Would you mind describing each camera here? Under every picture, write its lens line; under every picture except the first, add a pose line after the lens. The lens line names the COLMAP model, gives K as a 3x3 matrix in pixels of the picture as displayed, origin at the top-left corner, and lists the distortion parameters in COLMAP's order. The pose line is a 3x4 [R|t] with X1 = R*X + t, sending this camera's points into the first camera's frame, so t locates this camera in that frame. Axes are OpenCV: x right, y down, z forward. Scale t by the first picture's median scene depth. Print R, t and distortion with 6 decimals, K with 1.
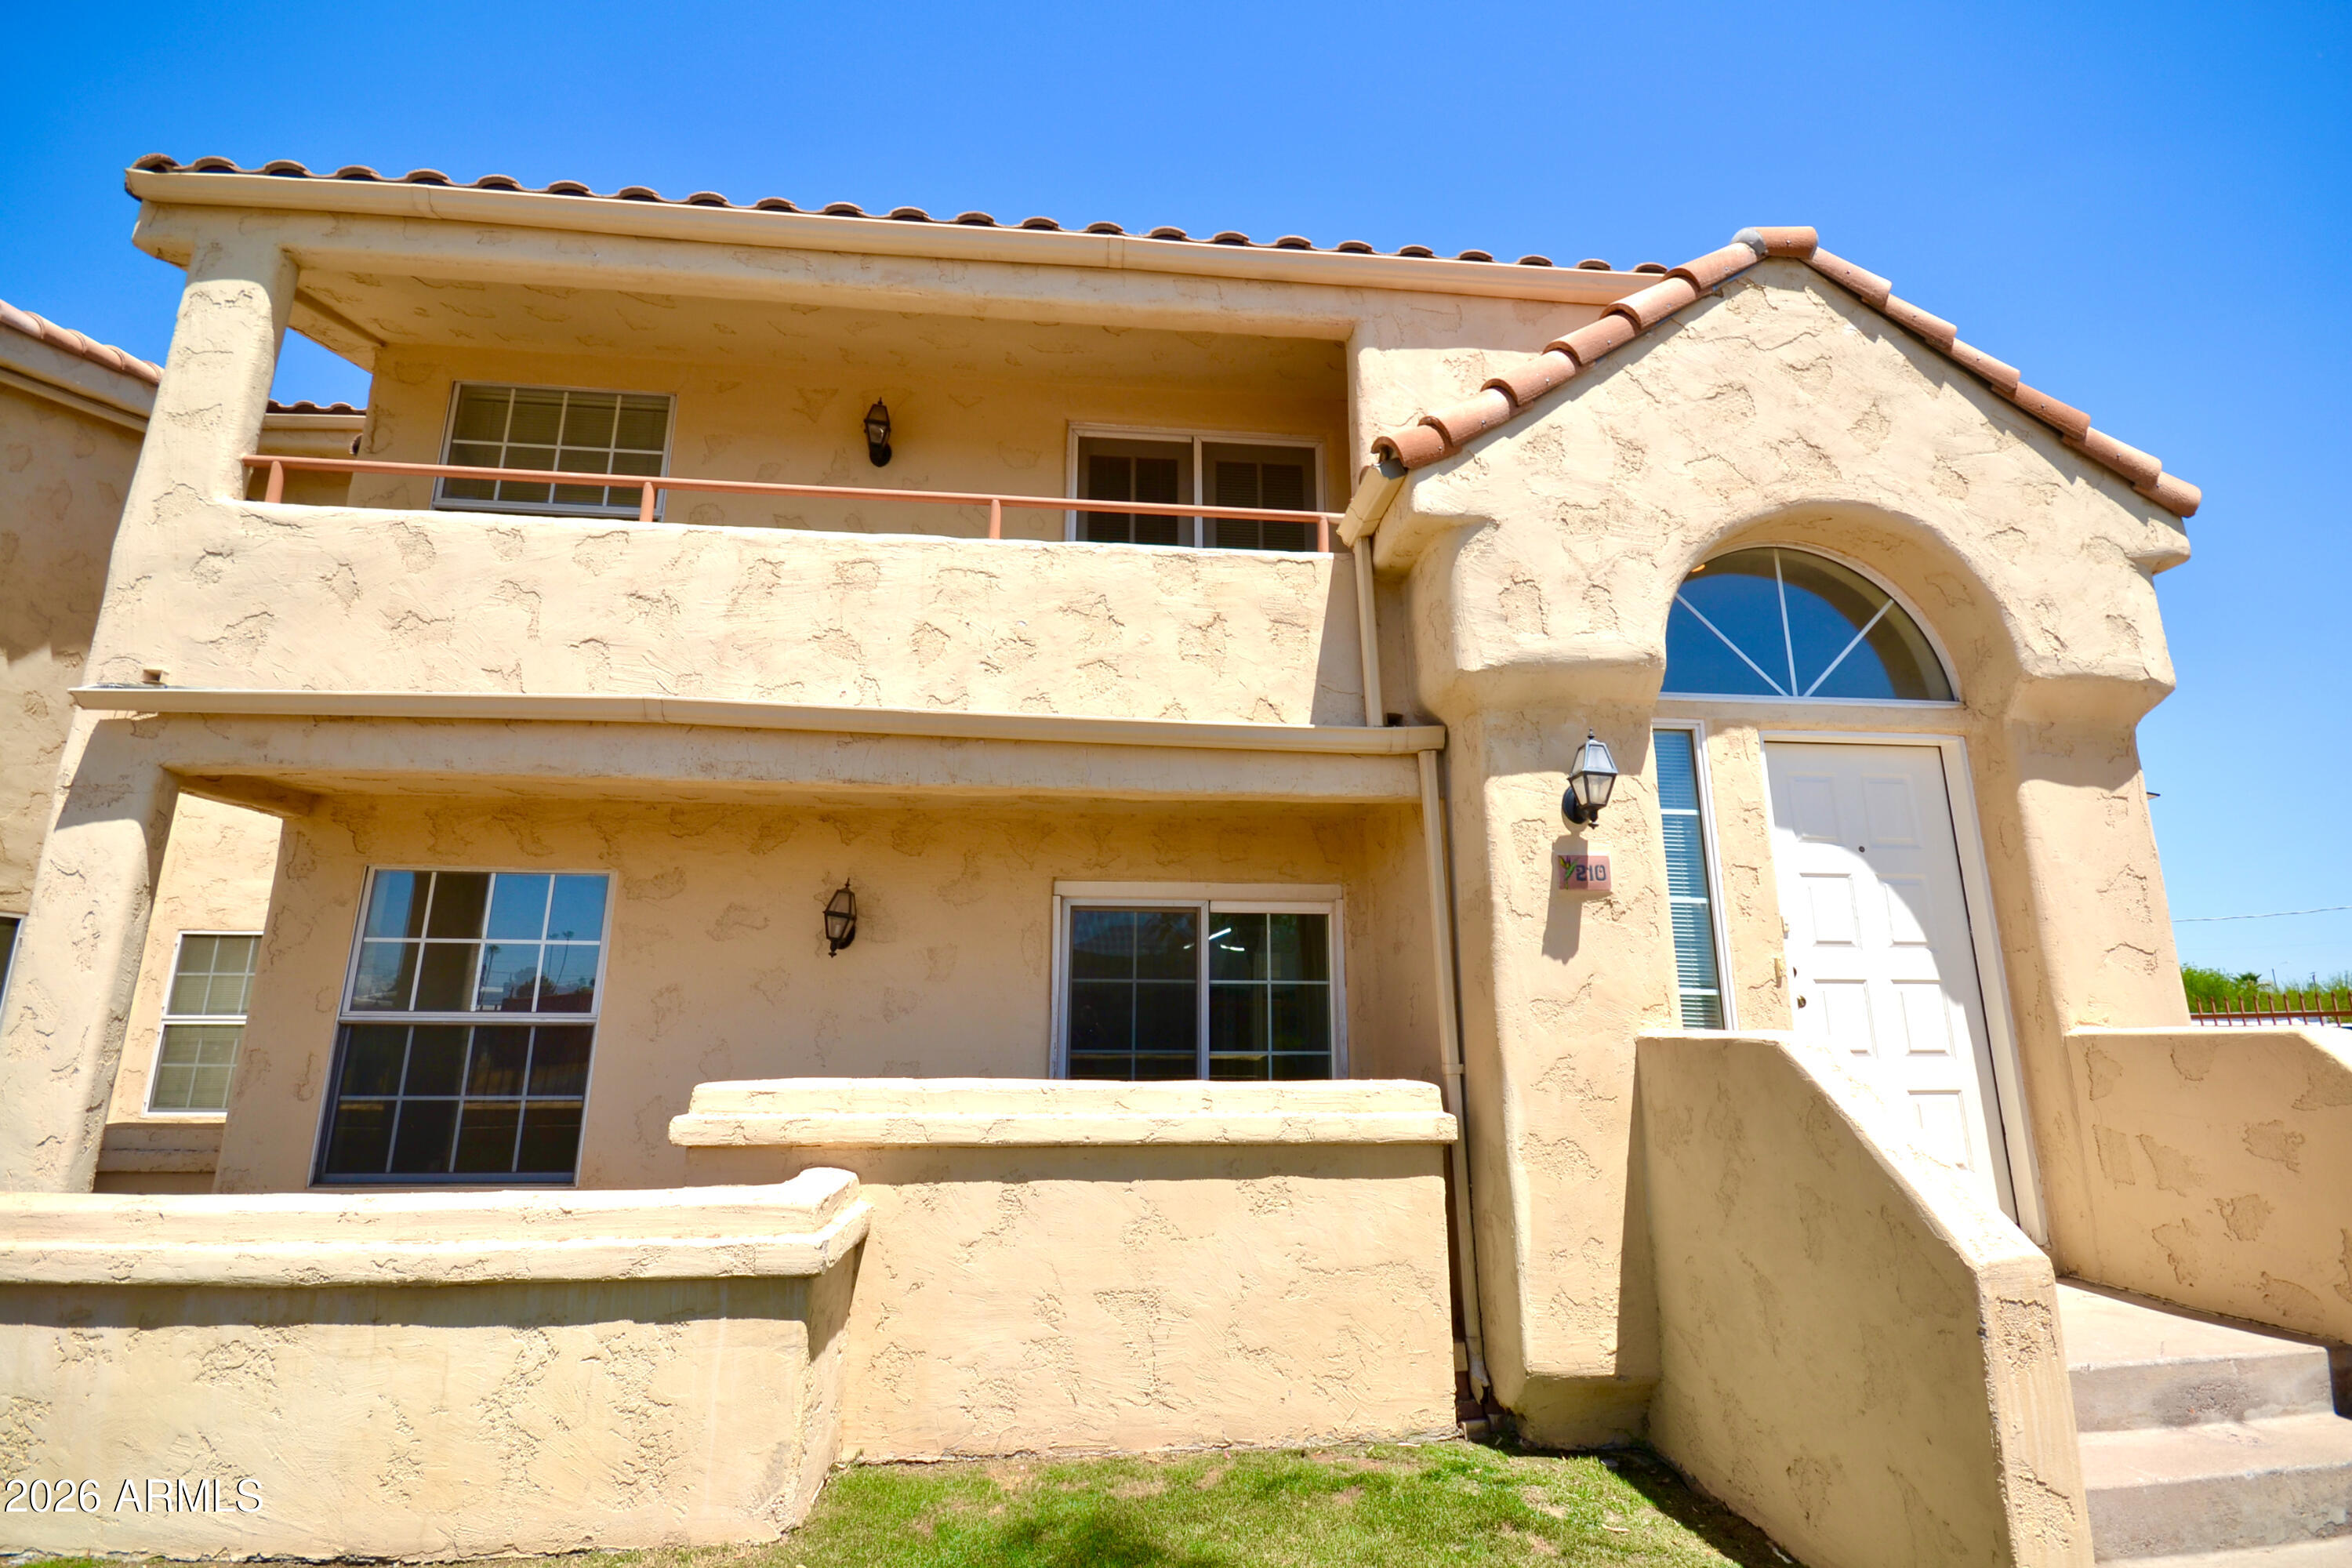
lens RADIAL K [[1046.0, 0, 1195.2], [0, 1046.0, 780.8], [0, 0, 1]] dist [0.005551, -0.009709]
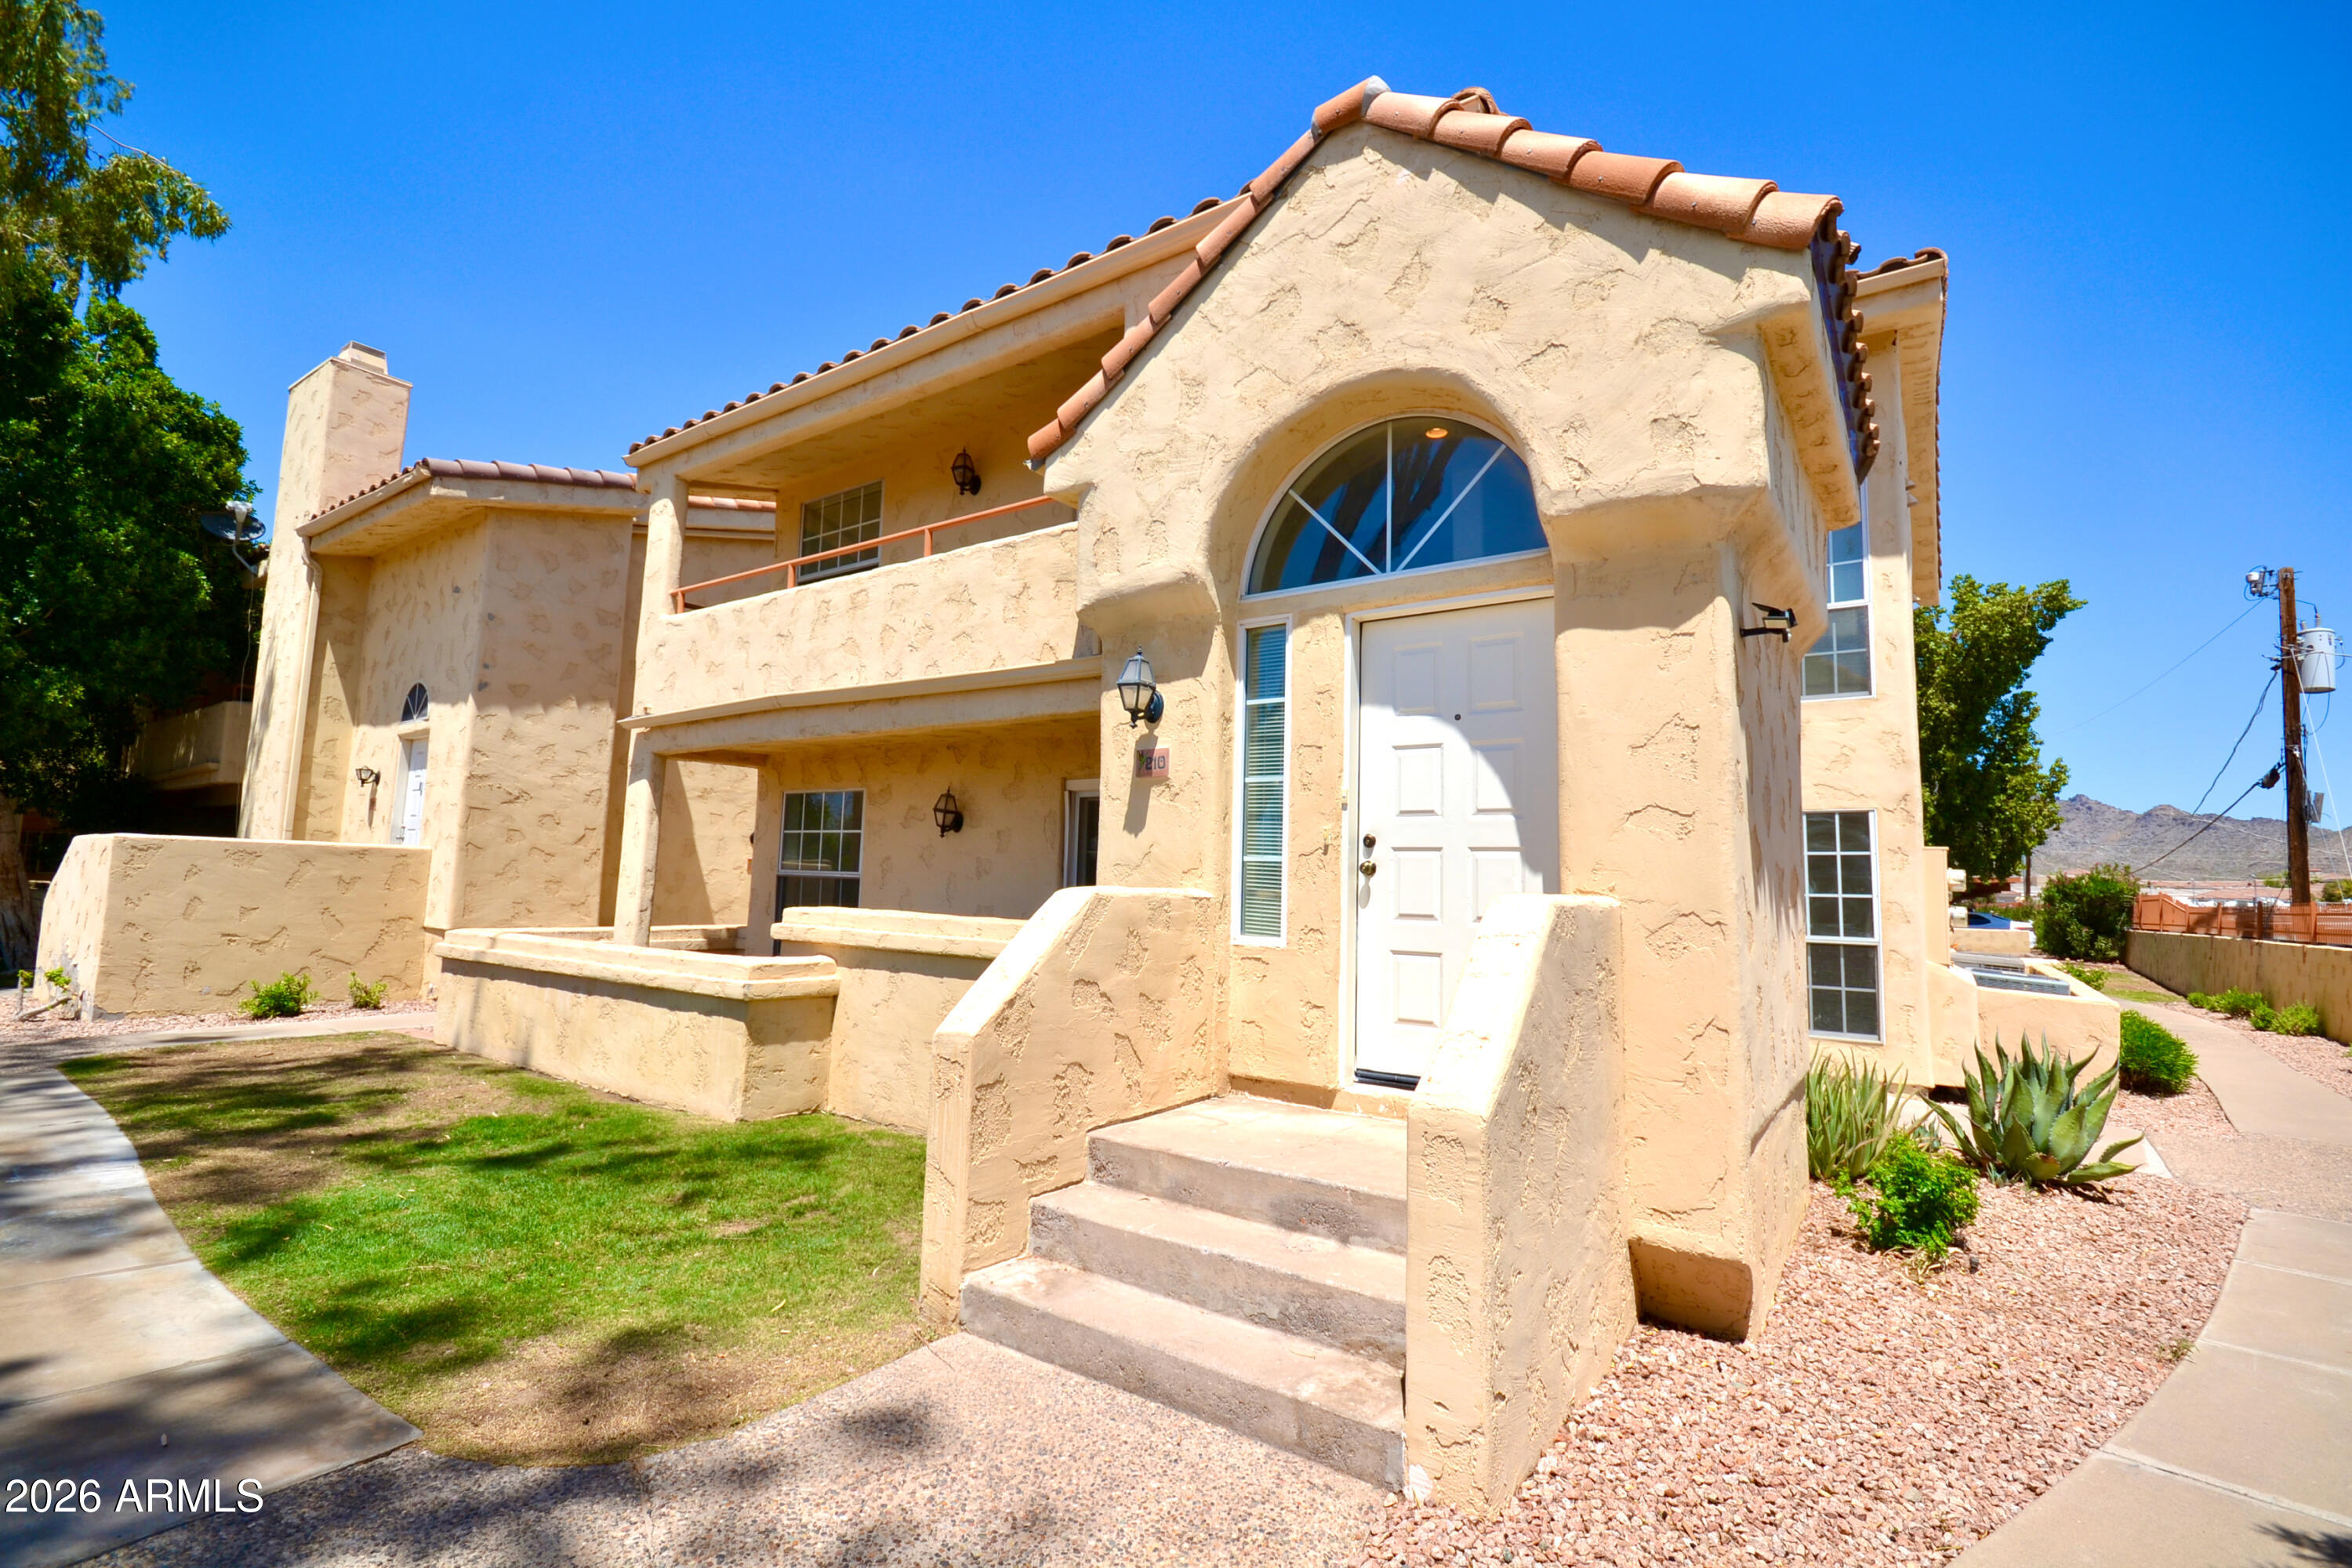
lens RADIAL K [[1046.0, 0, 1198.7], [0, 1046.0, 784.6], [0, 0, 1]] dist [0.005551, -0.009709]
pose [[0.762359, -0.045159, -0.645577, 1.106229], [0.119434, 0.990245, 0.071771, 0.028419], [0.636038, -0.131819, 0.760316, 0.083949]]
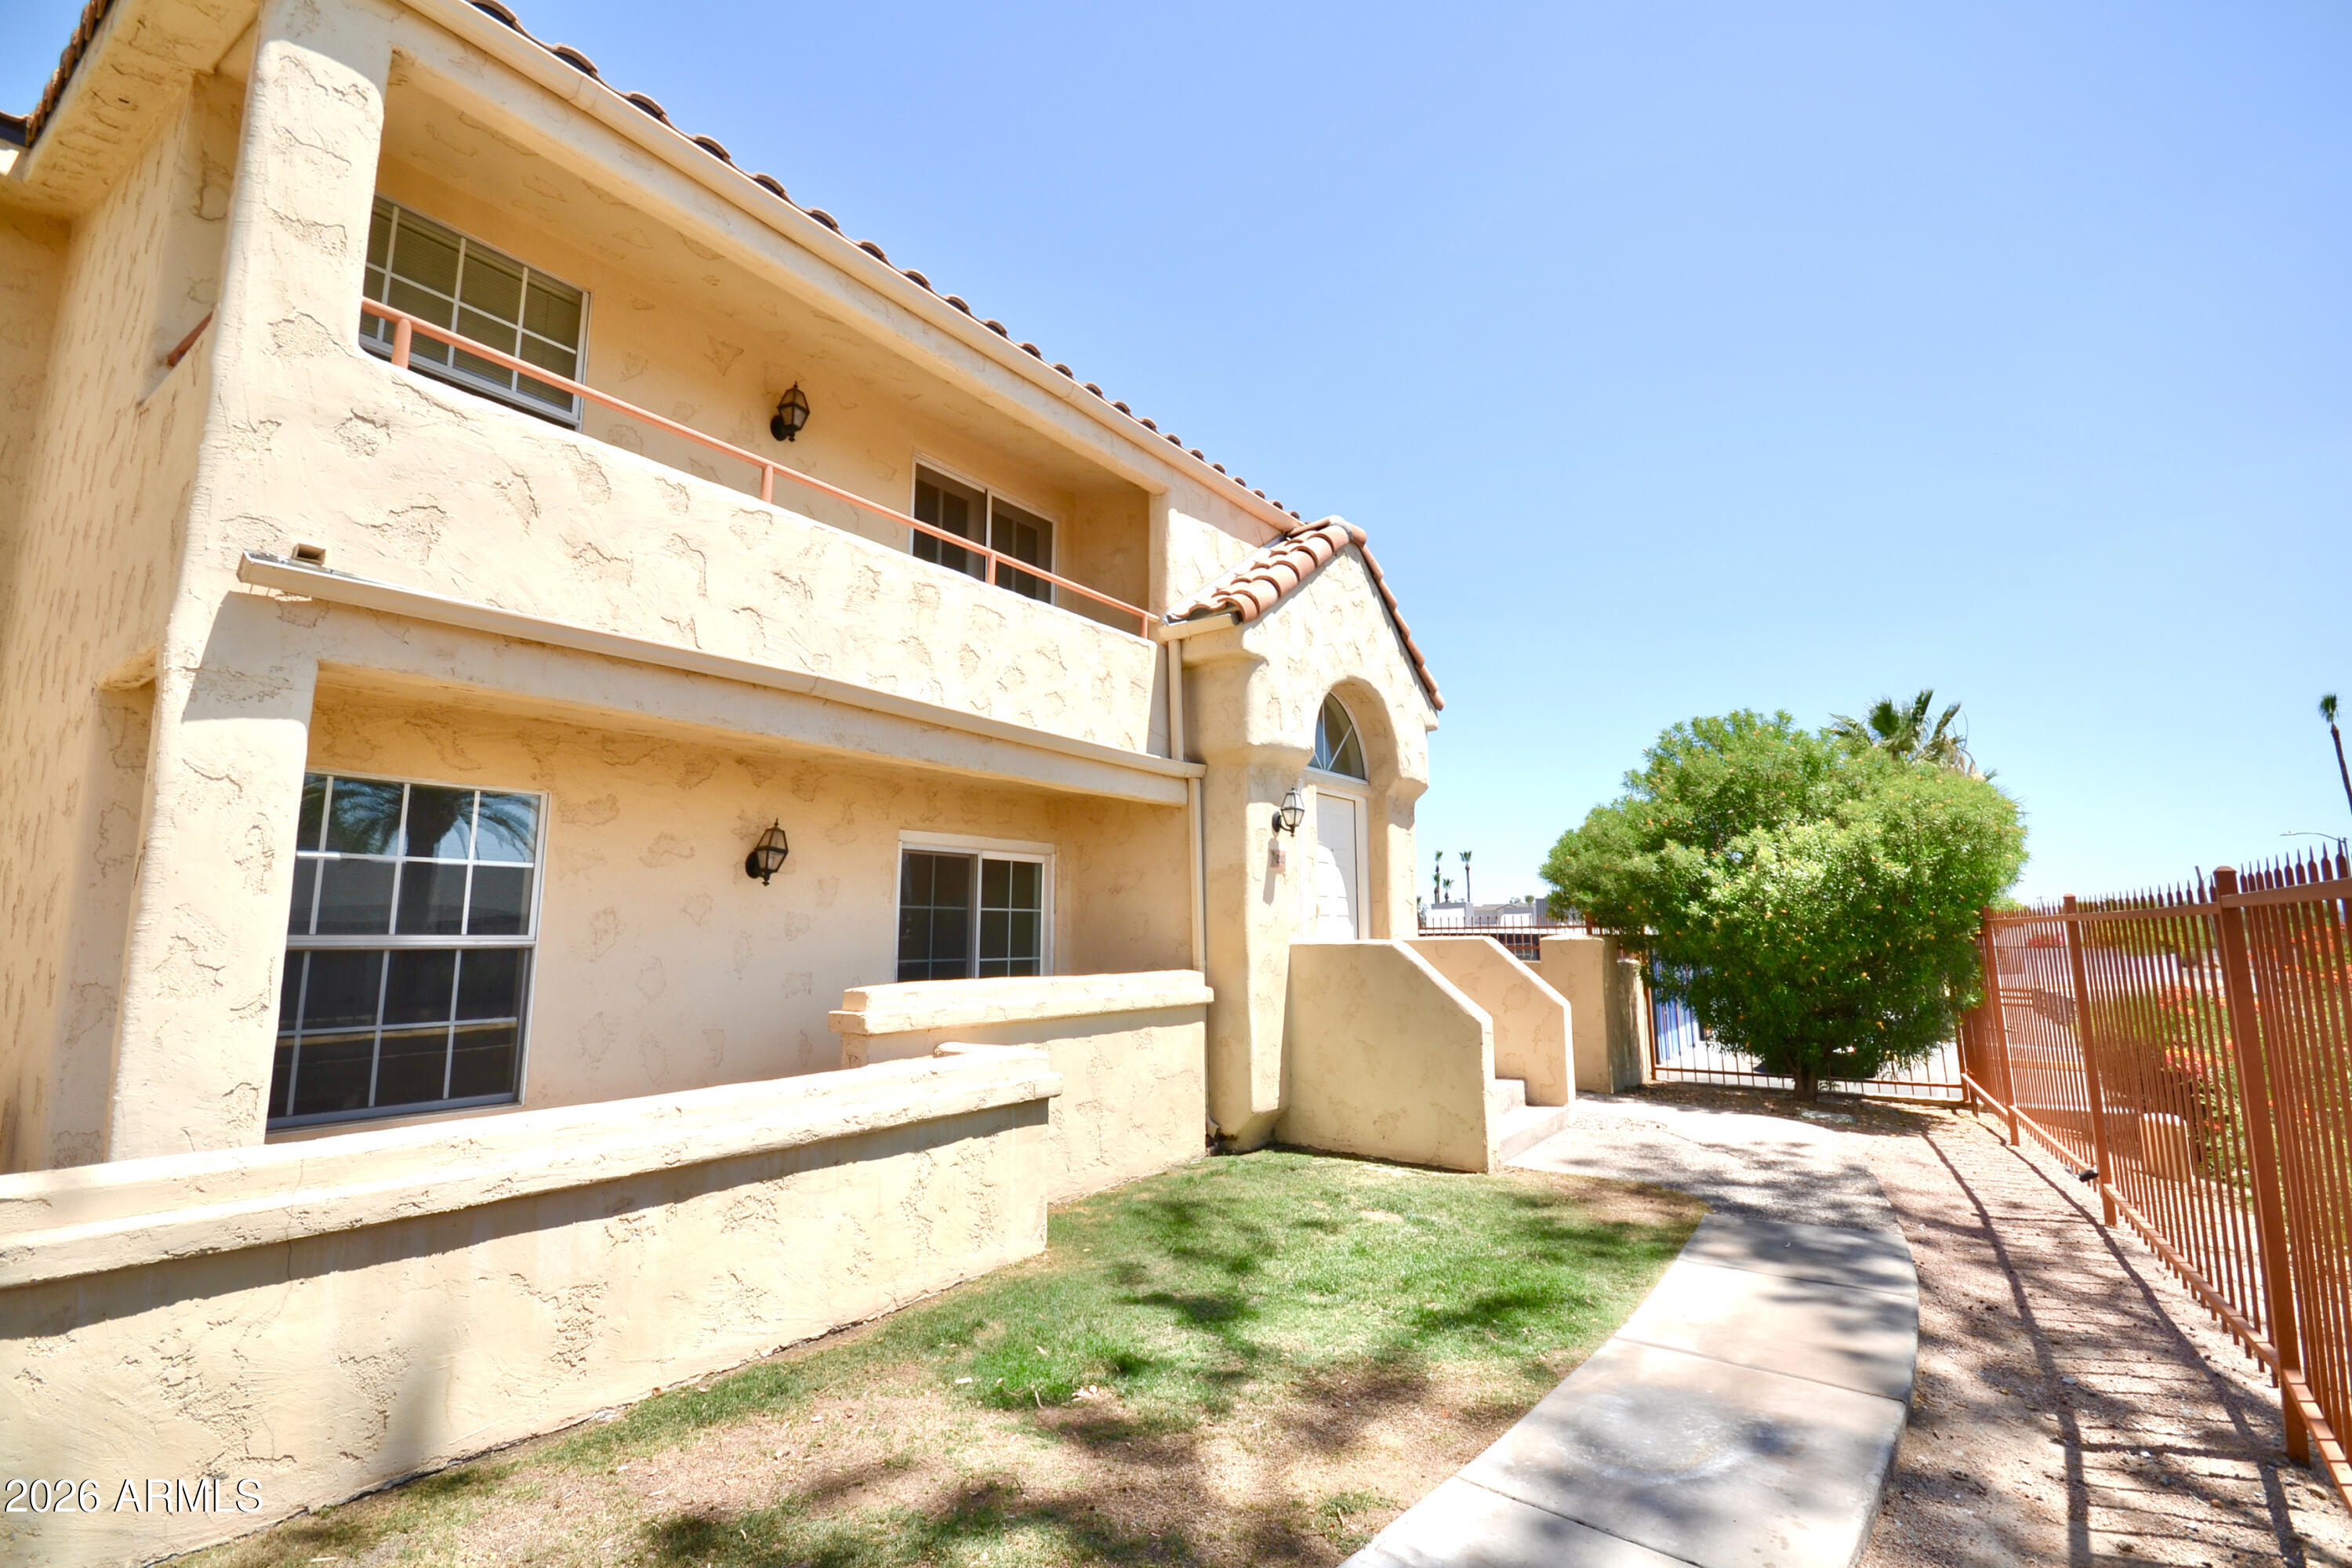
lens RADIAL K [[1046.0, 0, 1185.0], [0, 1046.0, 783.7], [0, 0, 1]] dist [0.005551, -0.009709]
pose [[0.661950, 0.099650, 0.742894, -1.061836], [-0.161916, 0.986733, 0.011916, -0.037696], [-0.731850, -0.128174, 0.669303, -0.116907]]
